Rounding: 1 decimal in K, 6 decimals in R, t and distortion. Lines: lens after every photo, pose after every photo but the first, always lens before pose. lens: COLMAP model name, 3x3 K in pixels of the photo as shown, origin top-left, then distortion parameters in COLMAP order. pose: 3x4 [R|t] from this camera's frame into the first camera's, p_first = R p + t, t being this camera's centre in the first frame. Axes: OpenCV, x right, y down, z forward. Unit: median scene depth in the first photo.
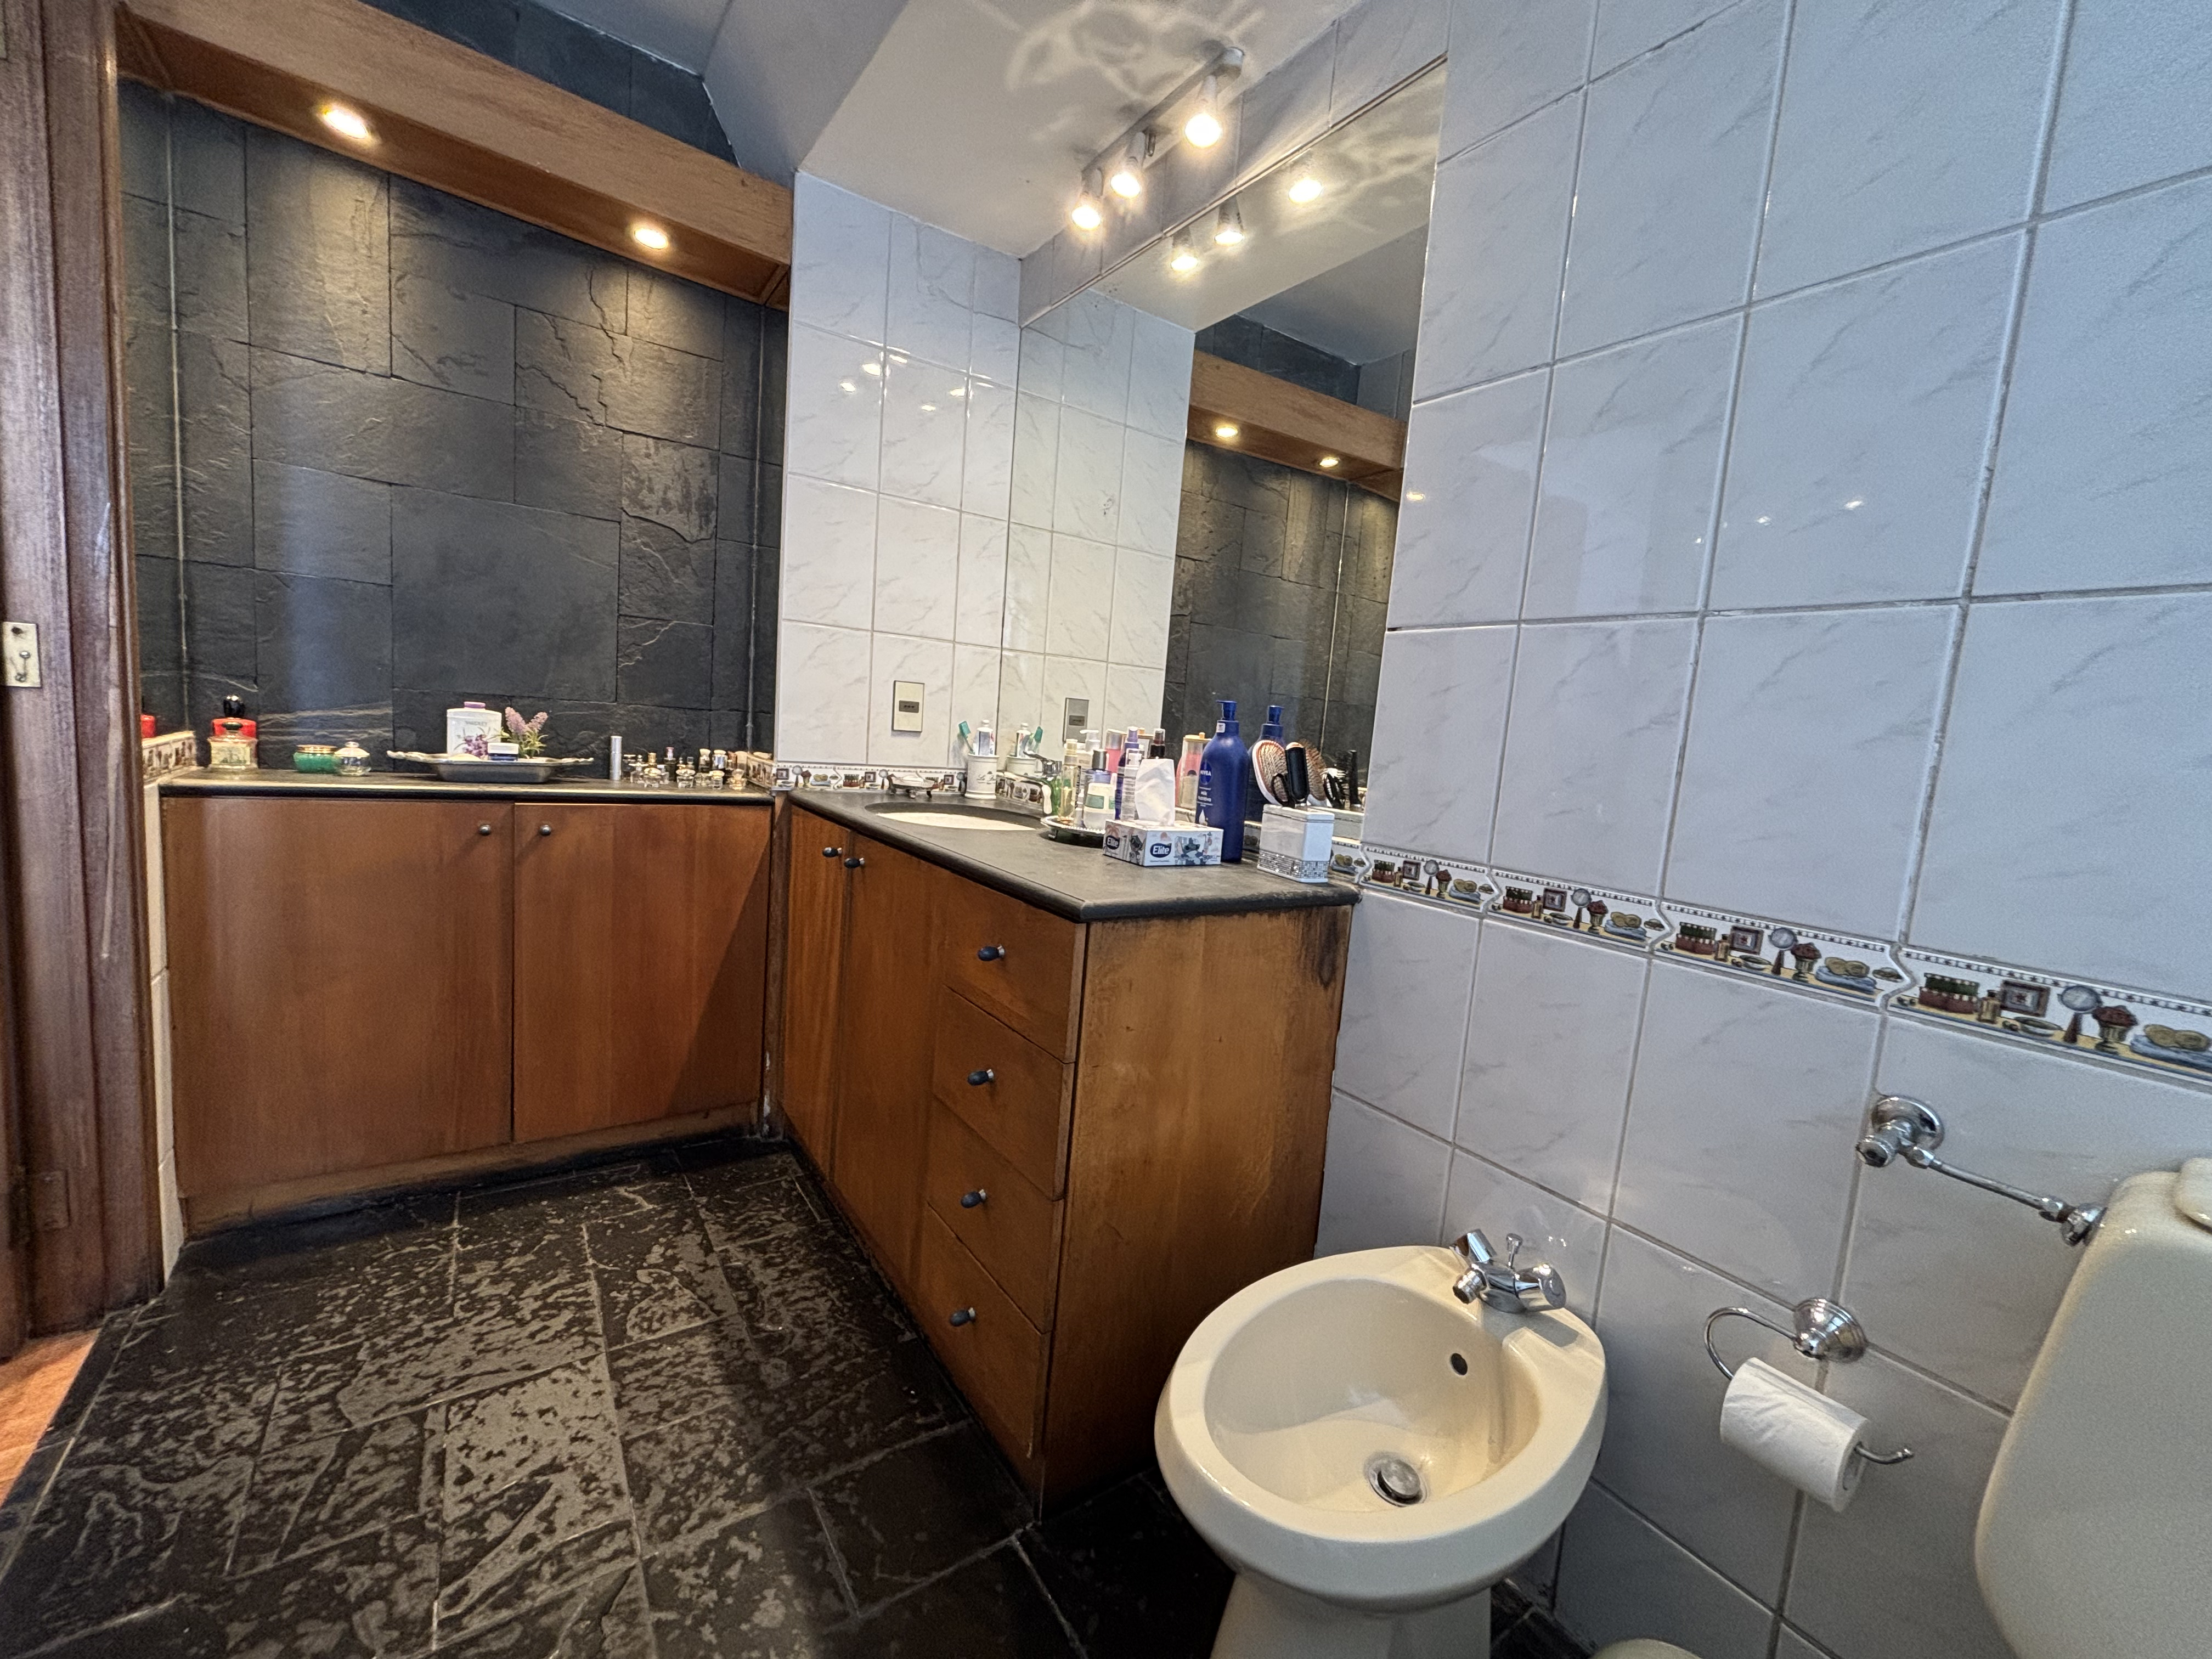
lens RADIAL K [[891.4, 0, 1106.0], [0, 891.4, 829.5], [0, 0, 1]] dist [-0.000673, 0.000053]
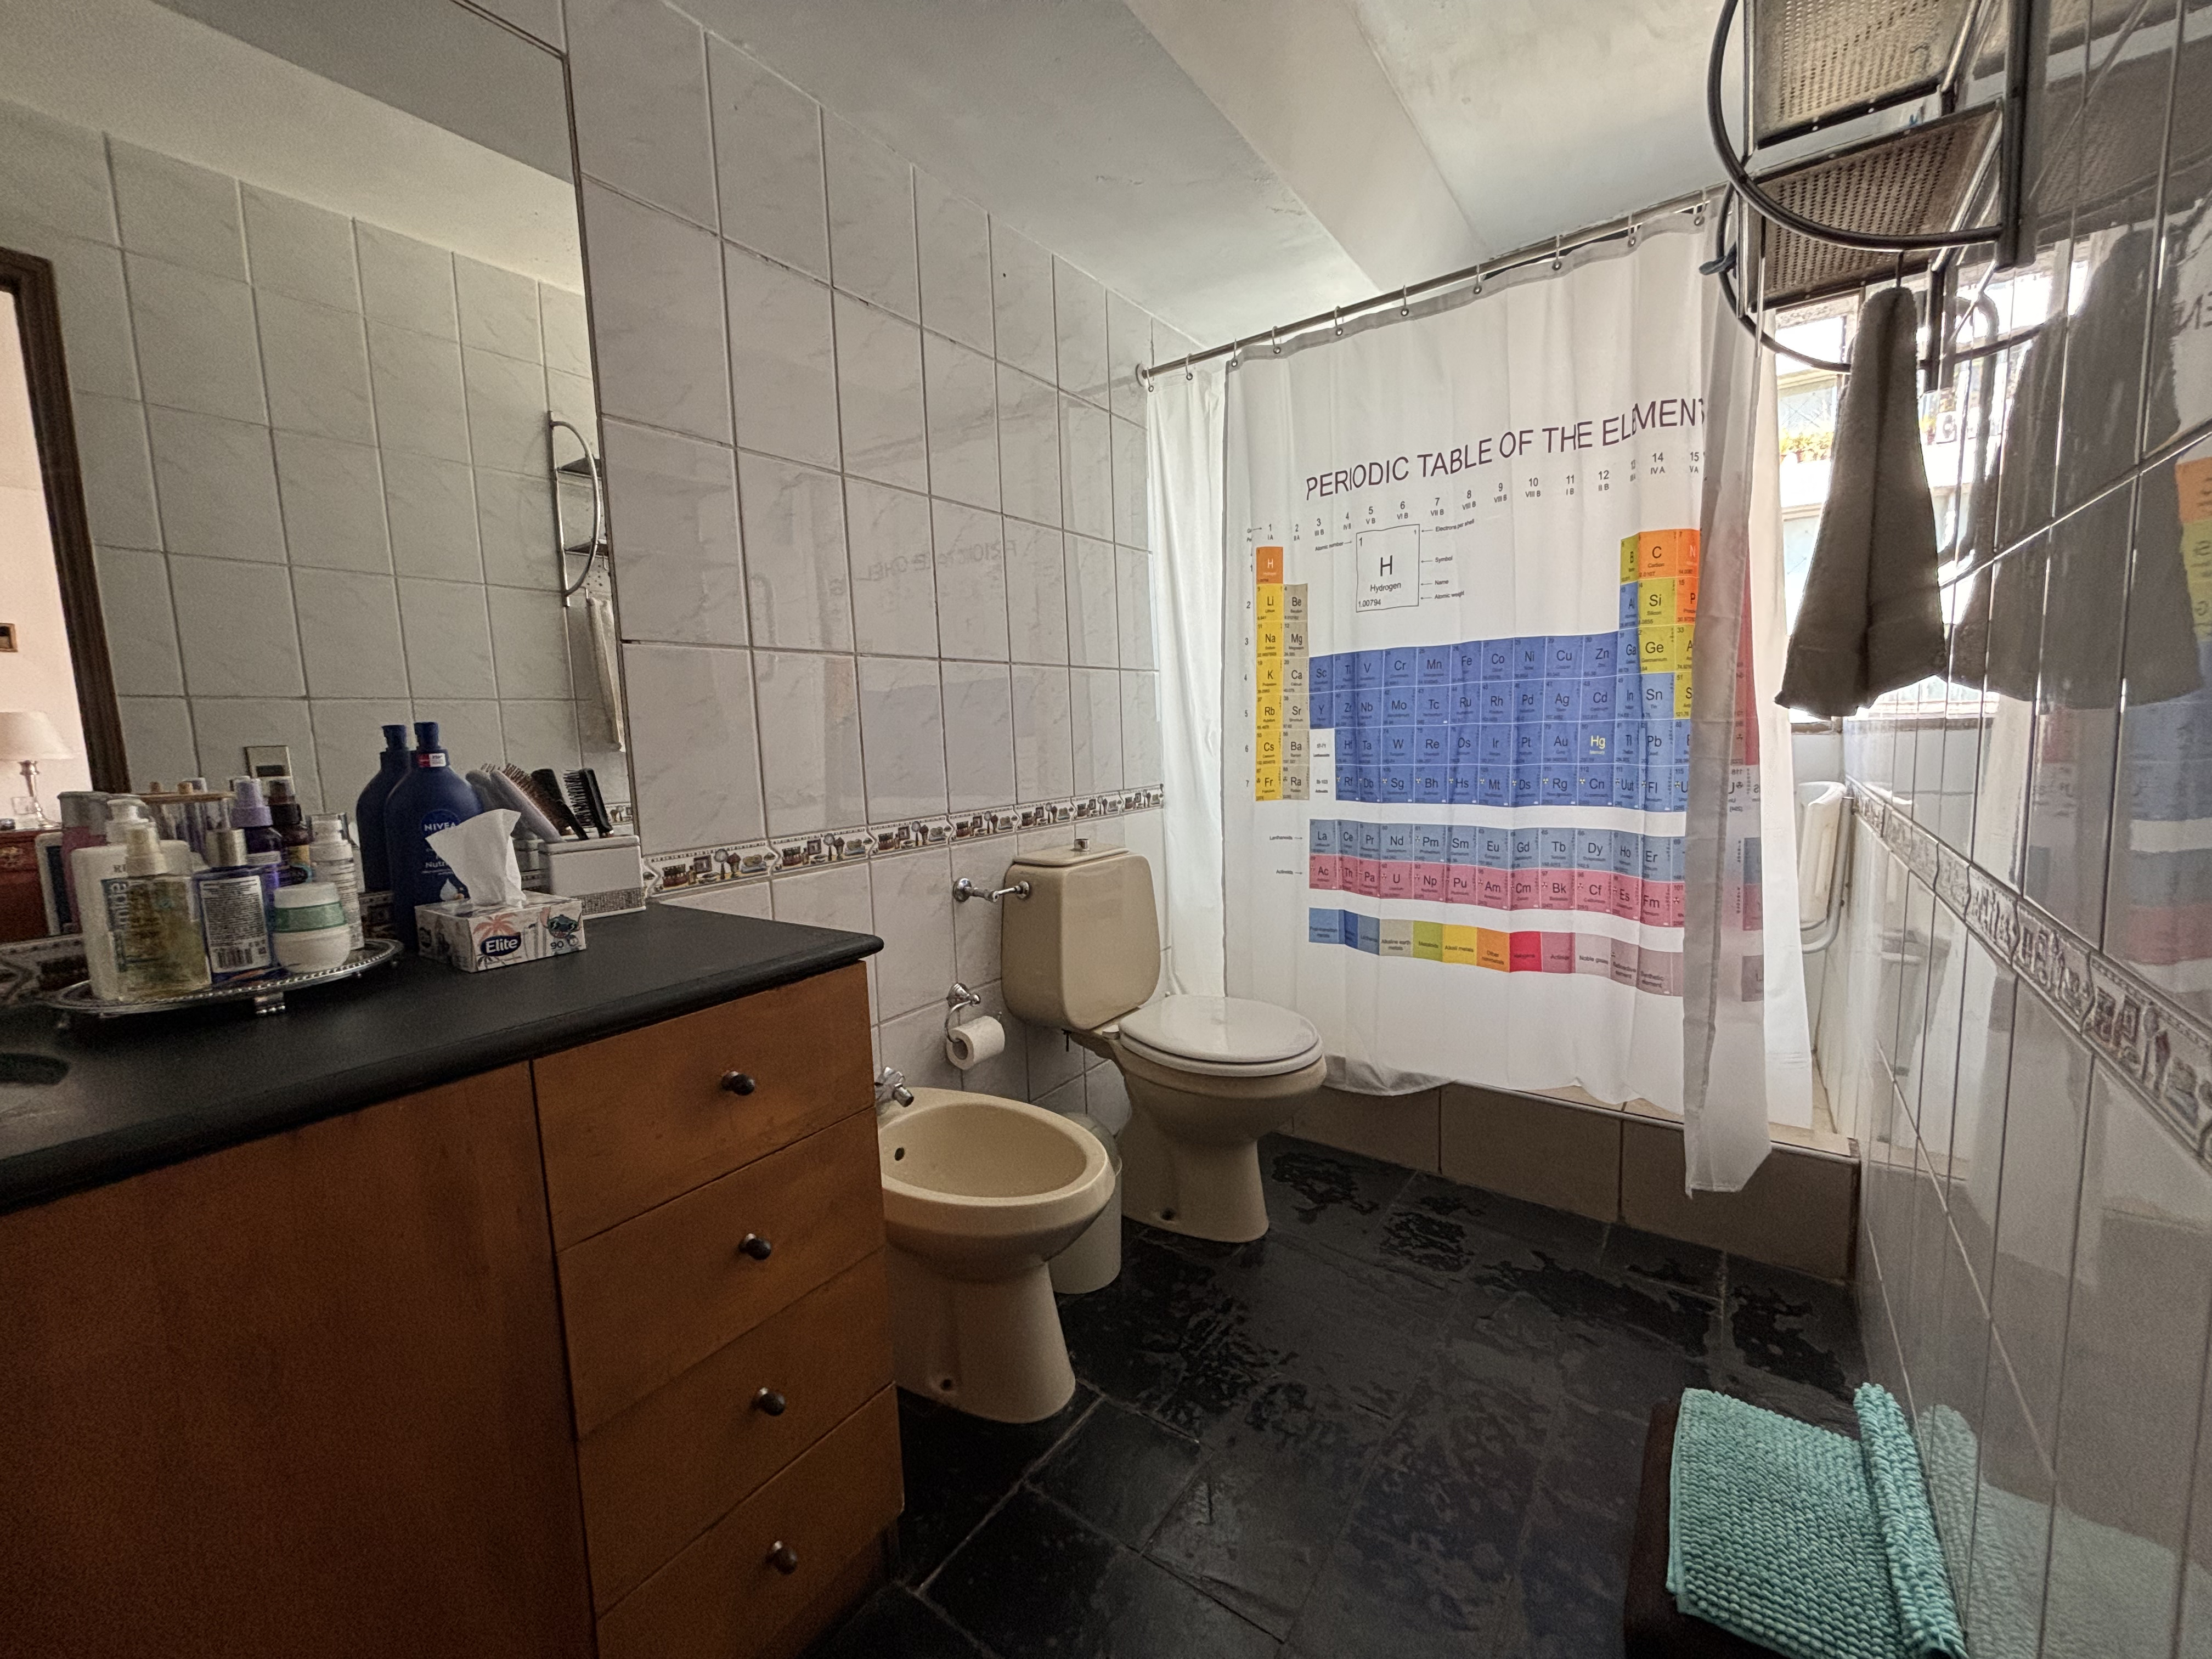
lens RADIAL K [[891.4, 0, 1106.0], [0, 891.4, 829.5], [0, 0, 1]] dist [-0.000673, 0.000053]
pose [[-0.344058, -0.180967, 0.921344, -1.010814], [0.108642, 0.966988, 0.230502, -0.236853], [-0.932642, 0.179403, -0.313040, 1.053232]]
